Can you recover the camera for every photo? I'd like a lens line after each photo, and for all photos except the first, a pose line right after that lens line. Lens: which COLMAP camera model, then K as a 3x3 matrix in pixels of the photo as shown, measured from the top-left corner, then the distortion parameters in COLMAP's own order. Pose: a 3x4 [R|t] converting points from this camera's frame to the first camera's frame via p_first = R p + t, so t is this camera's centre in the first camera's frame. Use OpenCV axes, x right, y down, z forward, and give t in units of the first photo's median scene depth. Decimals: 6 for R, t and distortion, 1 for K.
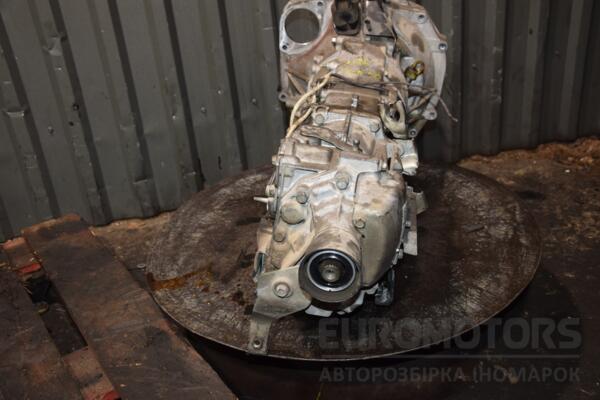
lens RADIAL K [[653.0, 0, 300.0], [0, 653.0, 200.0], [0, 0, 1]] dist [-0.023040, 0.238939]
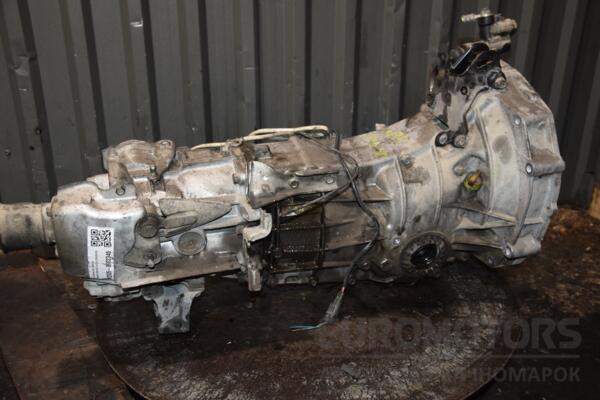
lens RADIAL K [[653.0, 0, 300.0], [0, 653.0, 200.0], [0, 0, 1]] dist [-0.023040, 0.238939]
pose [[0.995137, 0.082307, 0.054116, -0.011211], [-0.078936, 0.994966, -0.061737, -0.014832], [-0.058925, 0.057165, 0.996624, 0.043932]]
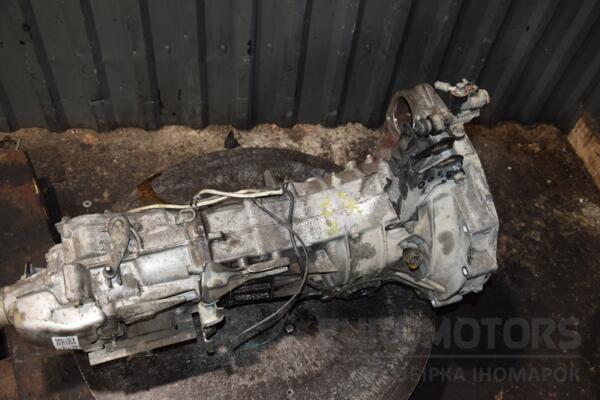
lens RADIAL K [[580.5, 0, 298.1], [0, 580.5, 232.8], [0, 0, 1]] dist [-0.107872, 0.239072]
pose [[0.976082, 0.196066, 0.093929, 0.011290], [-0.217347, 0.870220, 0.442127, -0.322748], [0.004947, -0.451968, 0.892021, 0.142963]]
